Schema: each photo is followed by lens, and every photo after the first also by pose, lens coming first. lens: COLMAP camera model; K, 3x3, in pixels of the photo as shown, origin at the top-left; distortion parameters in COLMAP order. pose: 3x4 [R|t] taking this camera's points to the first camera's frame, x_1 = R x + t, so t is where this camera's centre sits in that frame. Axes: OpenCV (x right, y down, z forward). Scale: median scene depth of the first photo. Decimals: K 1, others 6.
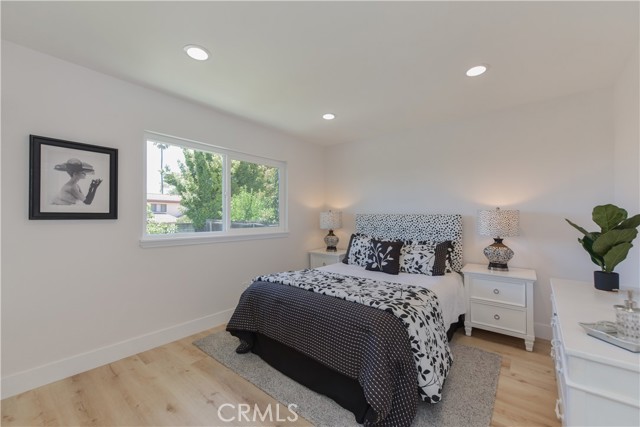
lens RADIAL K [[254.0, 0, 319.6], [0, 254.0, 214.8], [0, 0, 1]] dist [0.009951, -0.001325]
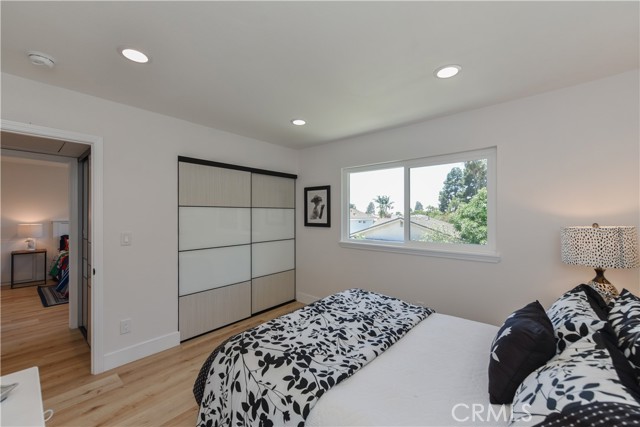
lens RADIAL K [[254.0, 0, 320.2], [0, 254.0, 213.6], [0, 0, 1]] dist [0.009951, -0.001325]
pose [[0.024015, -0.004351, -0.999702, 0.940815], [0.006120, 0.999972, -0.004205, -0.072380], [0.999693, -0.006017, 0.024041, 0.981112]]
